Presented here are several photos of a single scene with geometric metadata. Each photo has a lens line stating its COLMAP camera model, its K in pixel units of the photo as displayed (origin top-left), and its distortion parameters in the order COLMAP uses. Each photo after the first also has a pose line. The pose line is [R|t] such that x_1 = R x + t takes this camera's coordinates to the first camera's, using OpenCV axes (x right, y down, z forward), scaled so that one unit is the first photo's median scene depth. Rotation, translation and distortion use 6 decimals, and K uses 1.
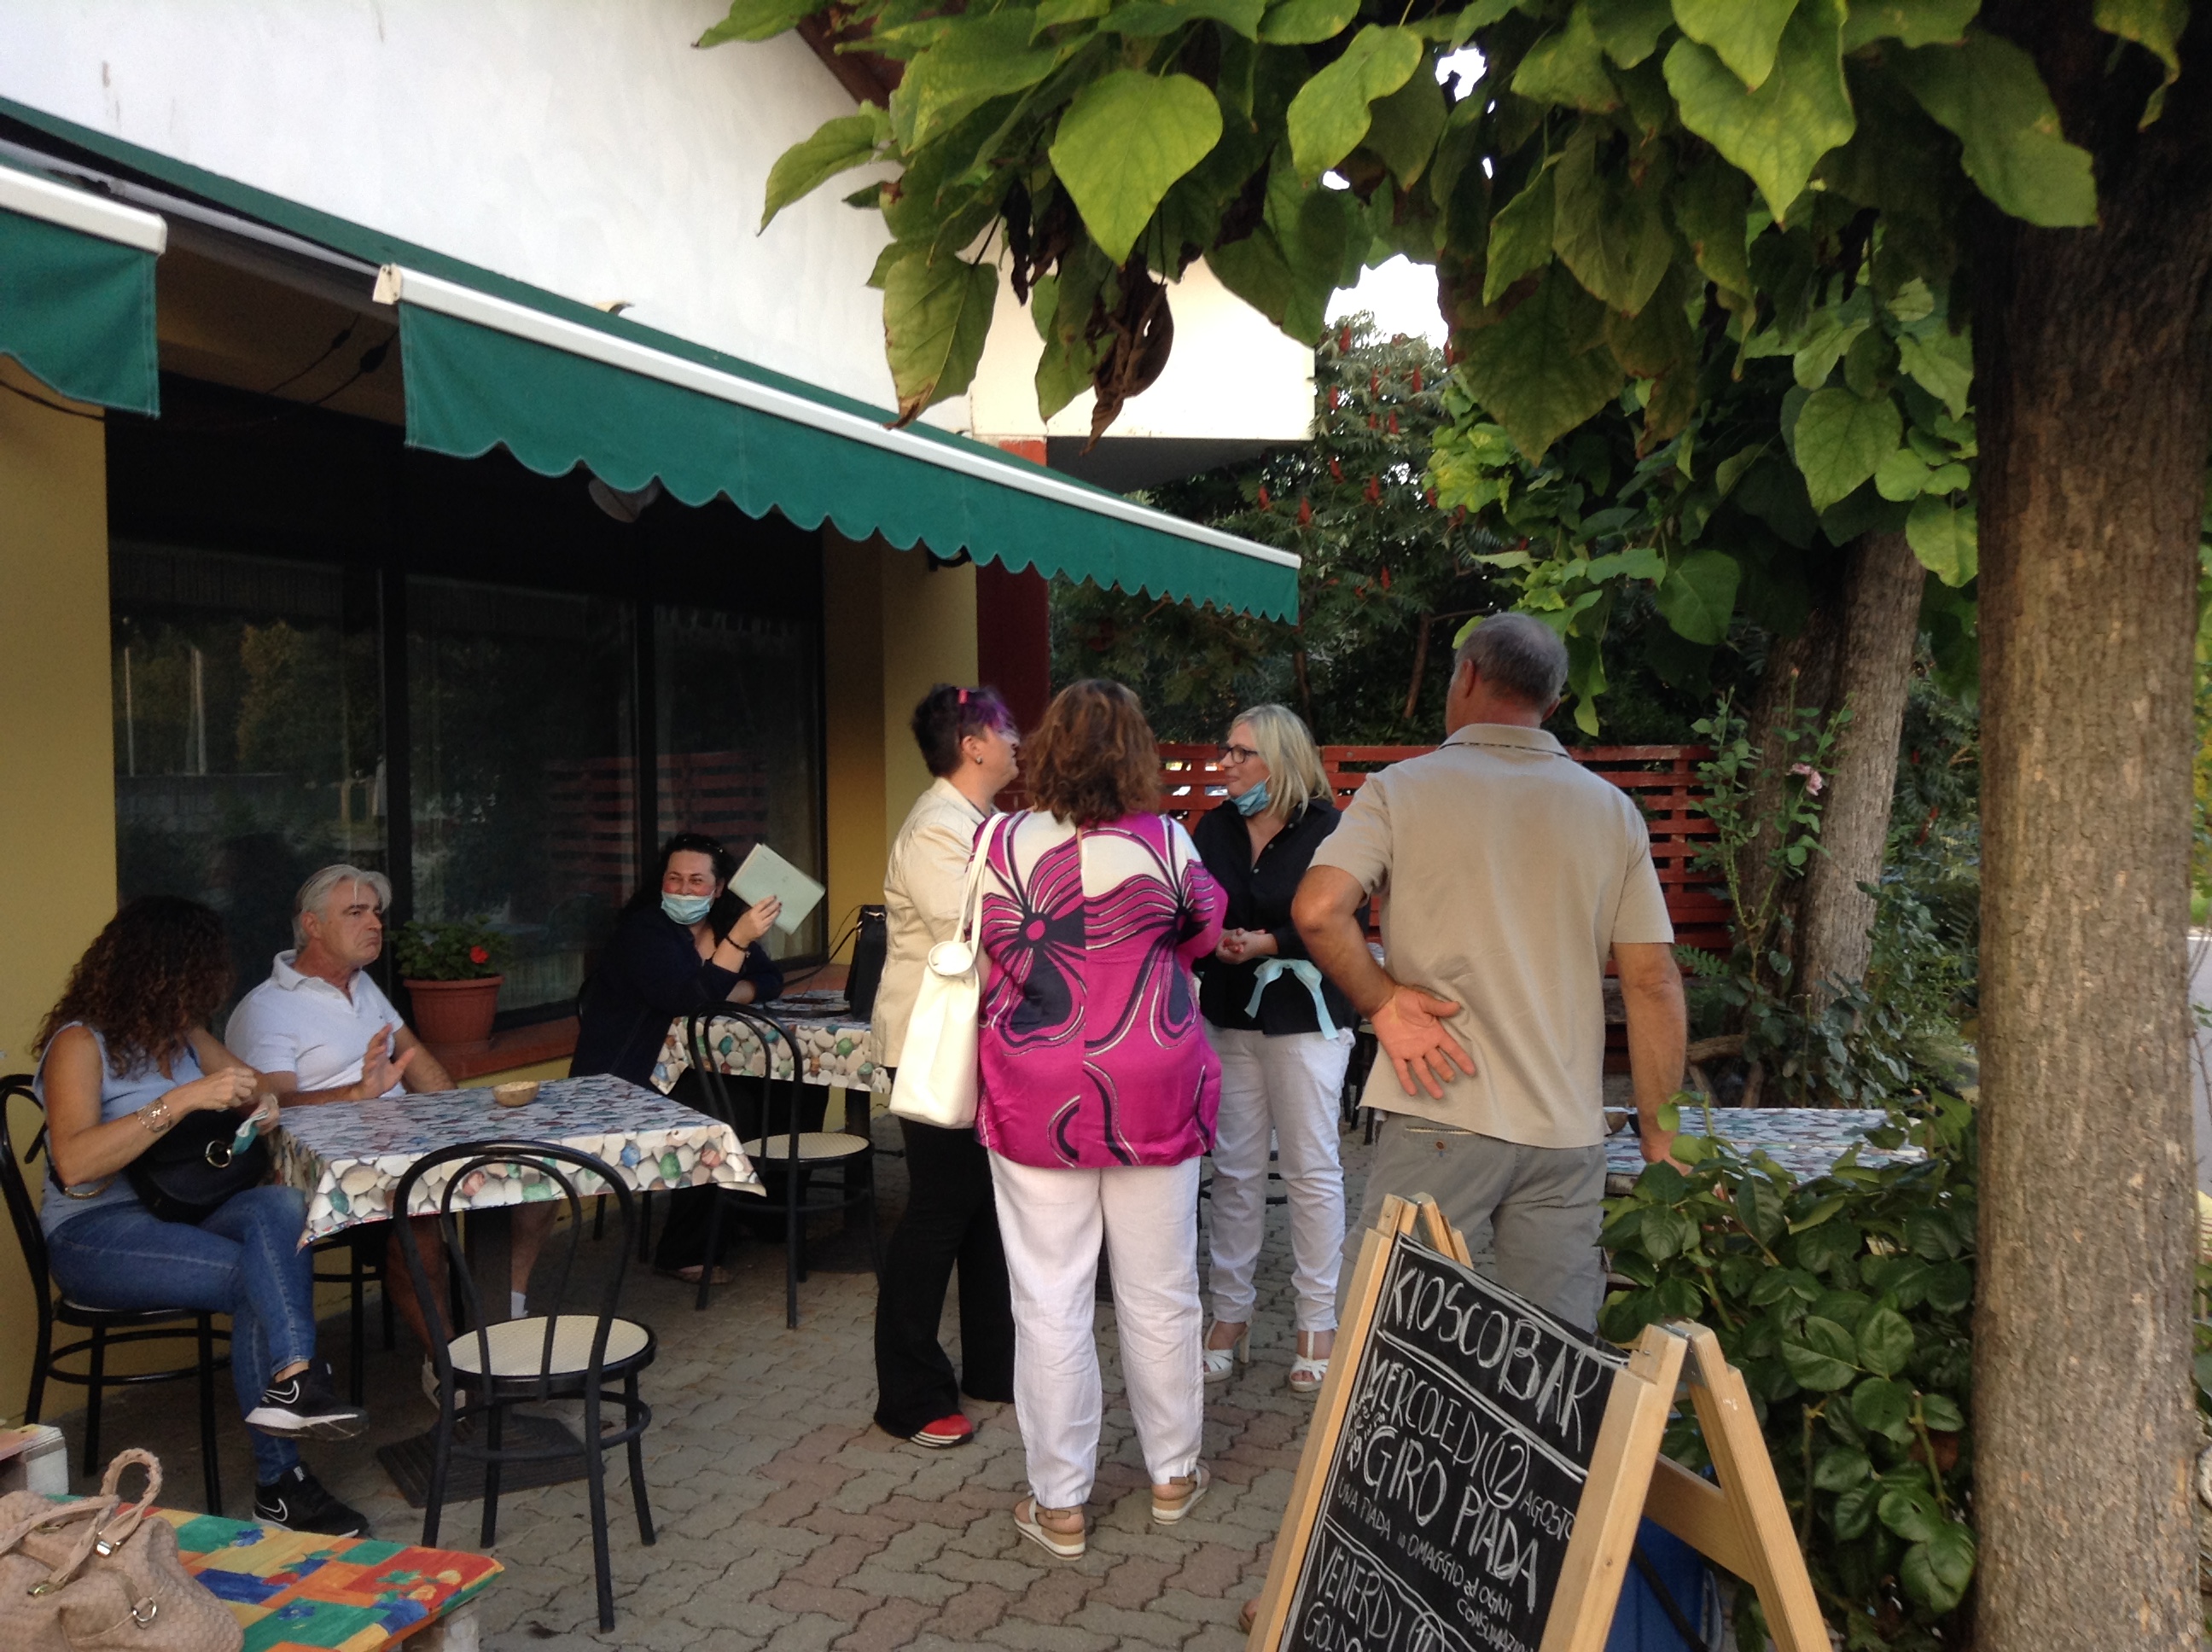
lens RADIAL K [[2013.5, 0, 1106.0], [0, 2013.5, 826.0], [0, 0, 1]] dist [0.097010, -0.228971]
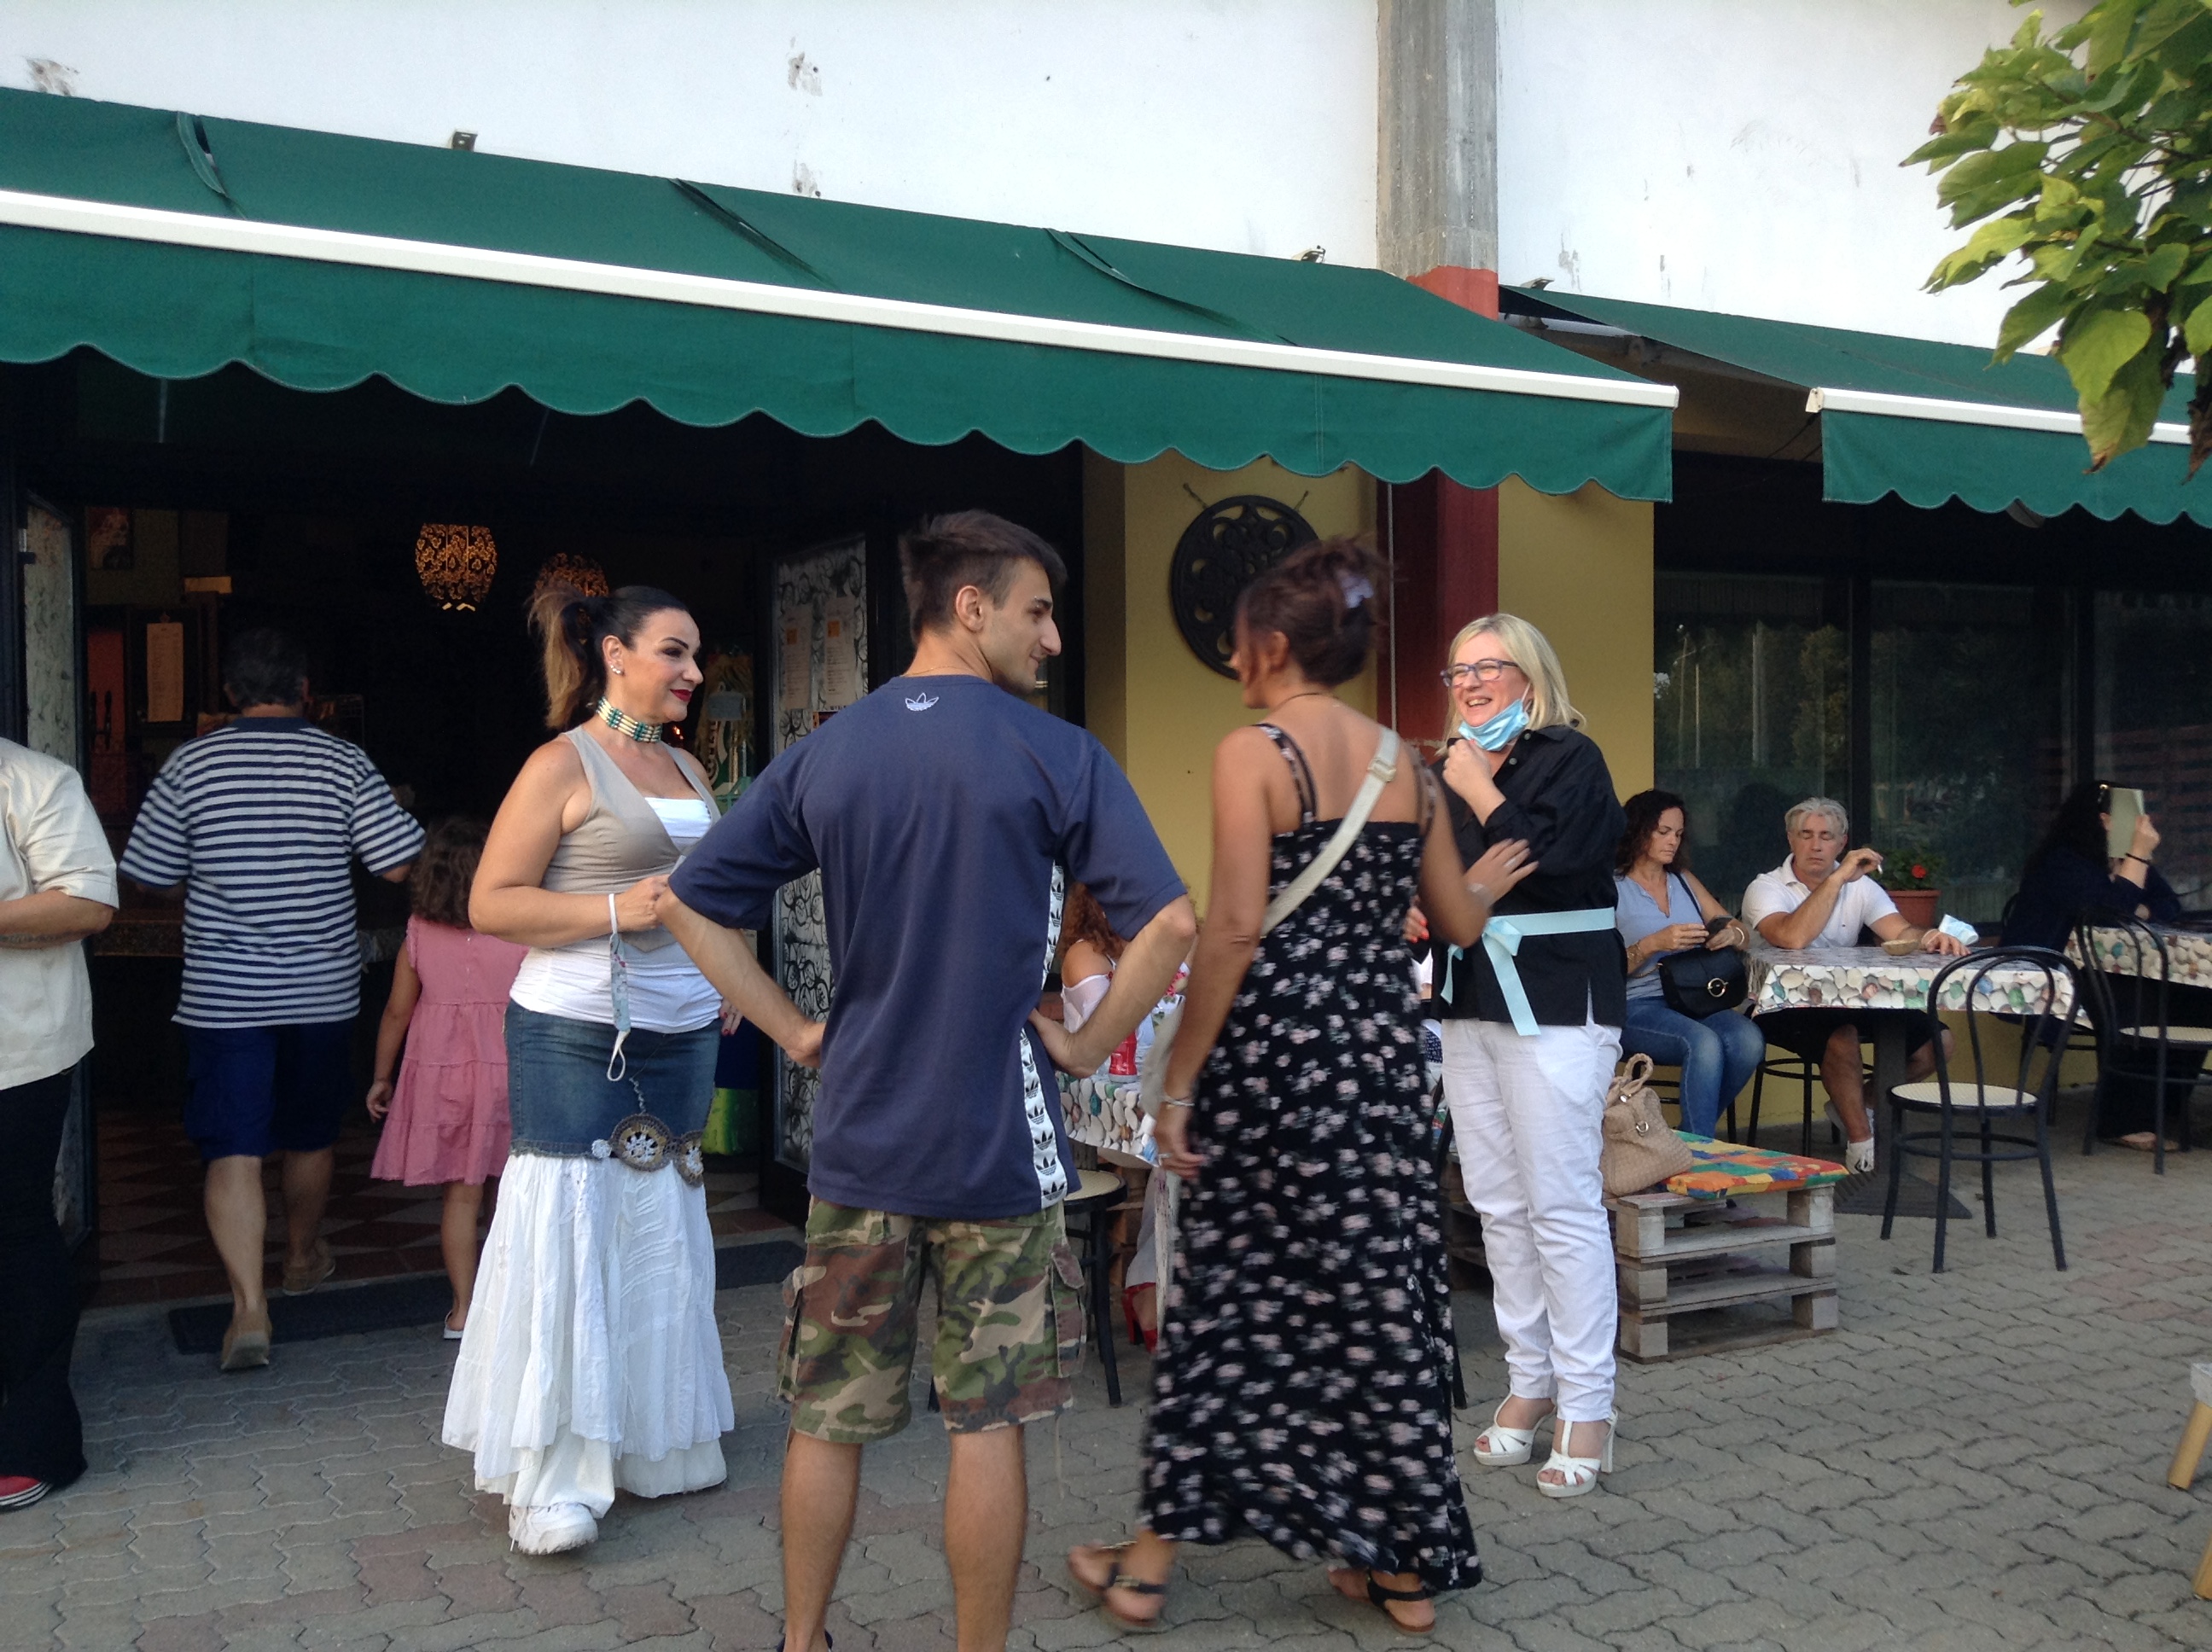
lens RADIAL K [[2013.5, 0, 1106.0], [0, 2013.5, 826.0], [0, 0, 1]] dist [0.097010, -0.228971]
pose [[0.743943, 0.018190, -0.667996, 0.272650], [-0.019878, 0.999789, 0.005087, 0.061812], [0.667948, 0.009494, 0.744147, -0.494098]]
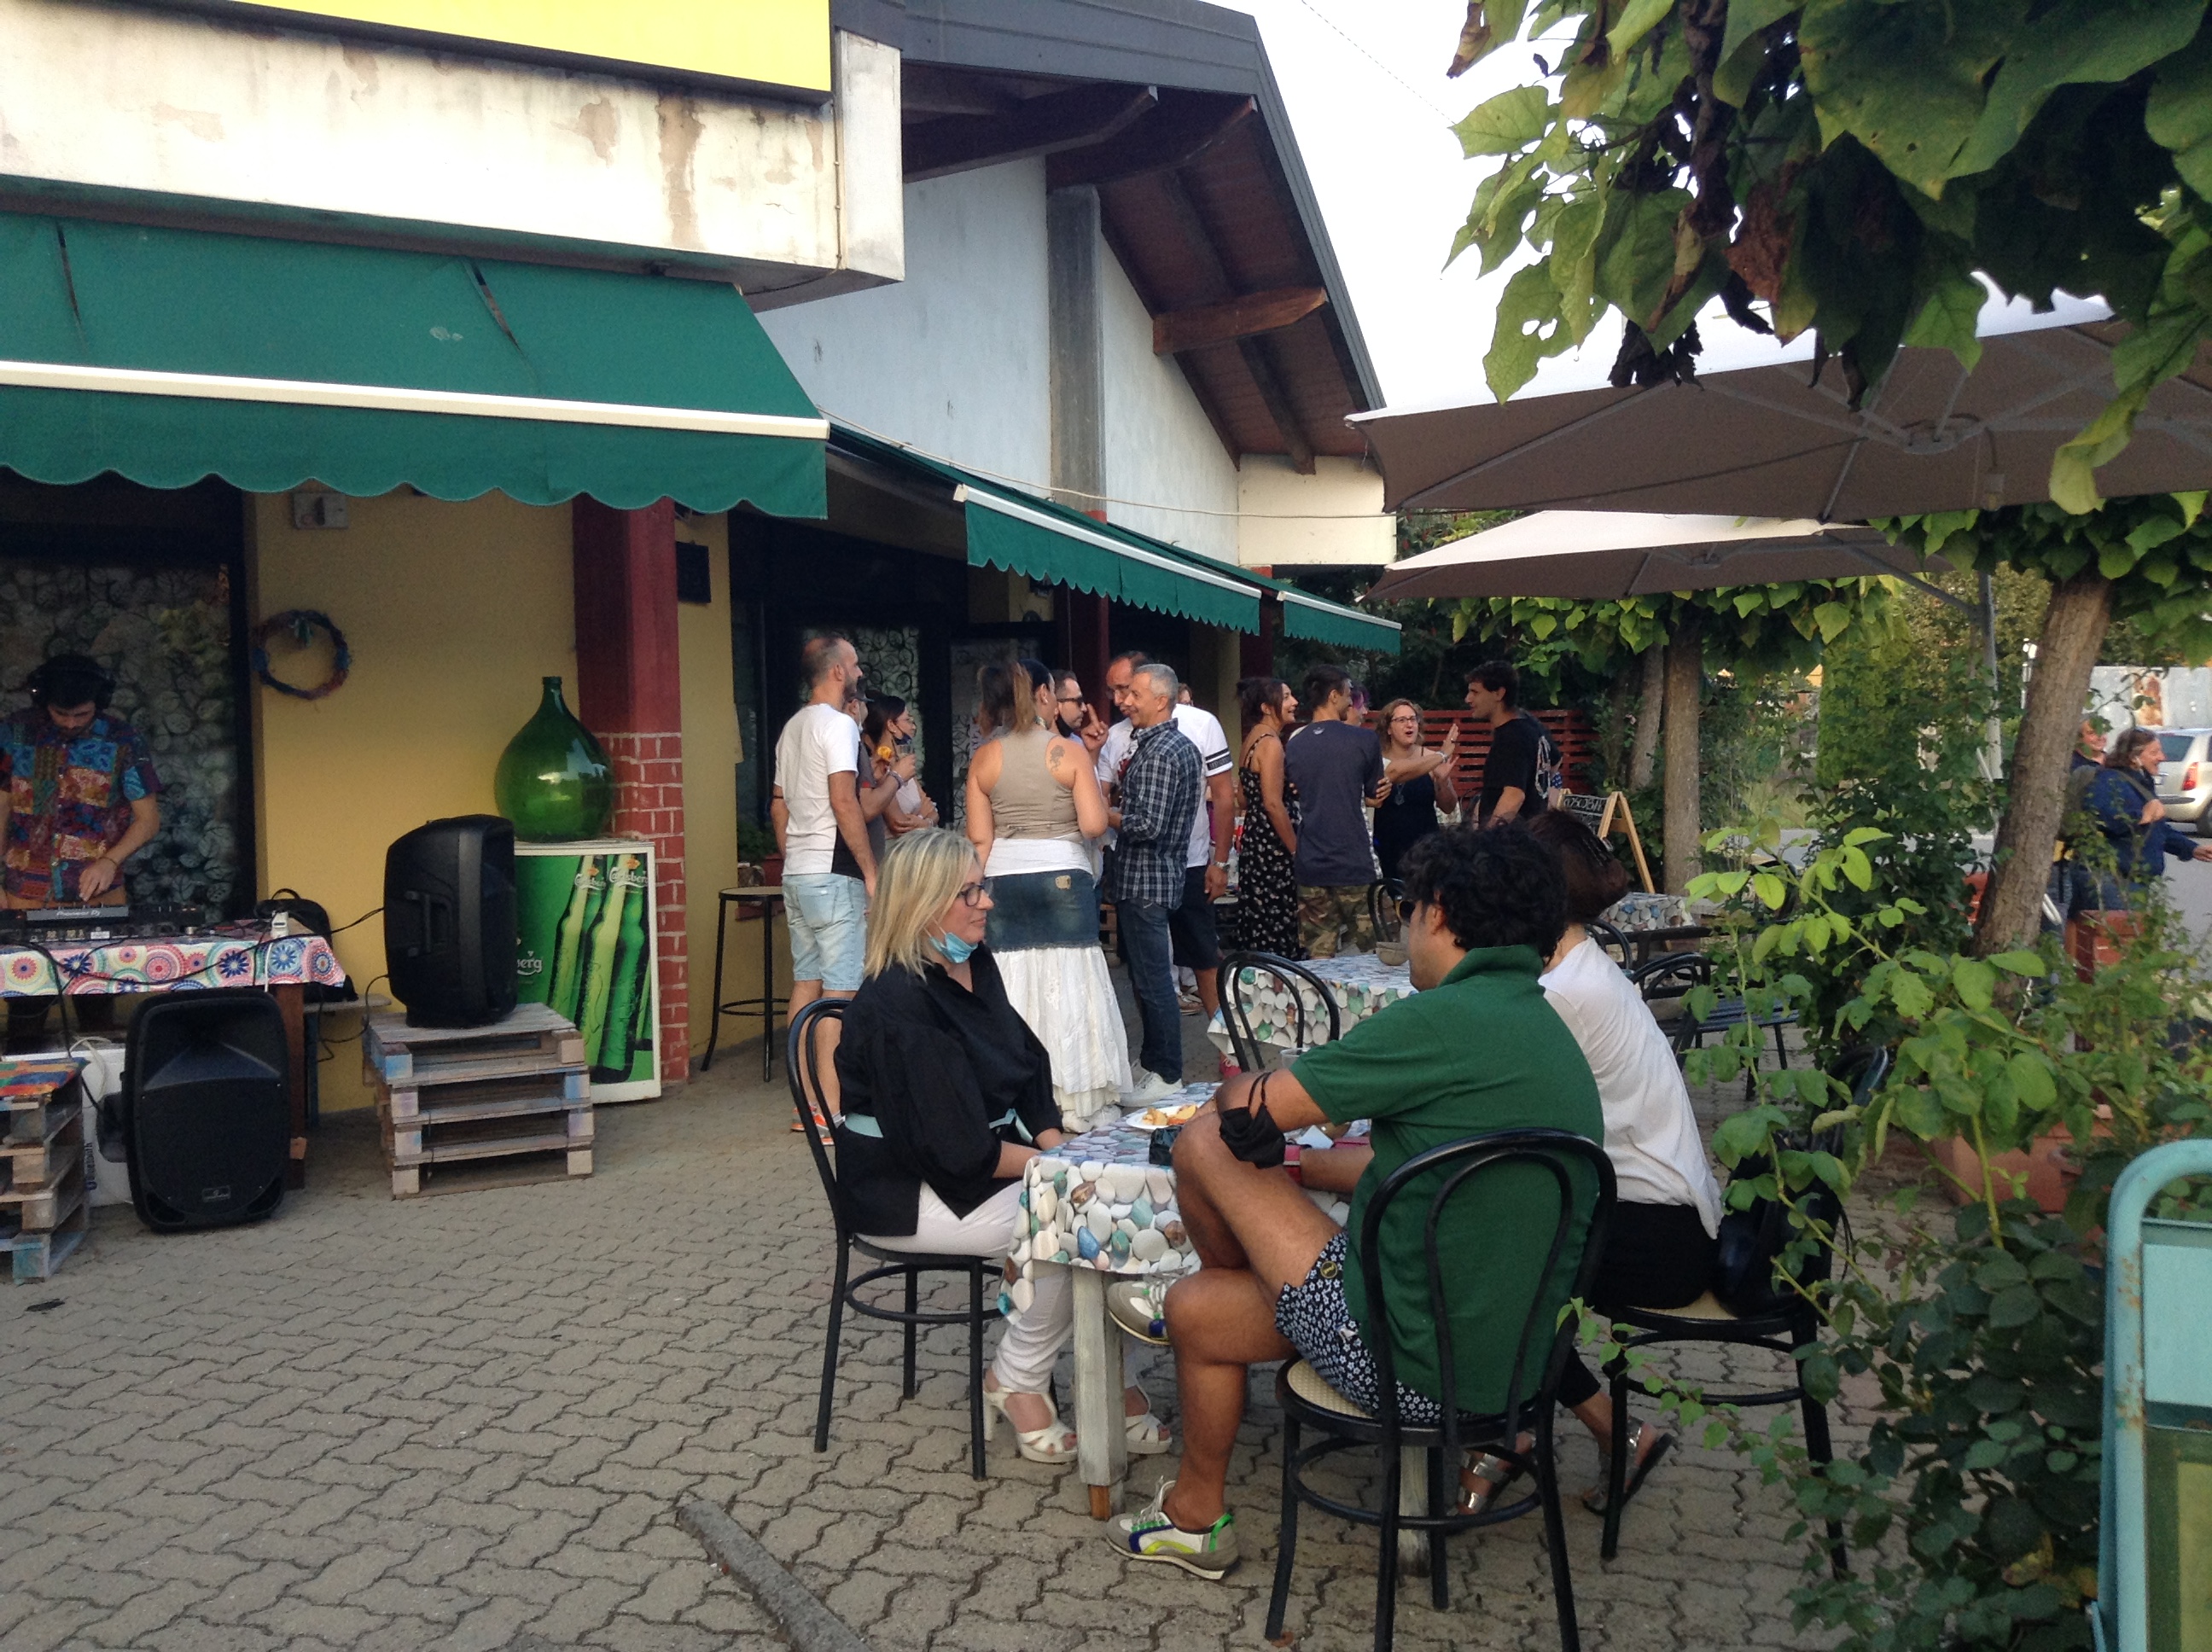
lens RADIAL K [[2013.5, 0, 1106.0], [0, 2013.5, 826.0], [0, 0, 1]] dist [0.097010, -0.228971]
pose [[0.996285, -0.011739, 0.085309, -0.371968], [0.010488, 0.999831, 0.015096, 0.043948], [-0.085472, -0.014146, 0.996240, -1.042989]]
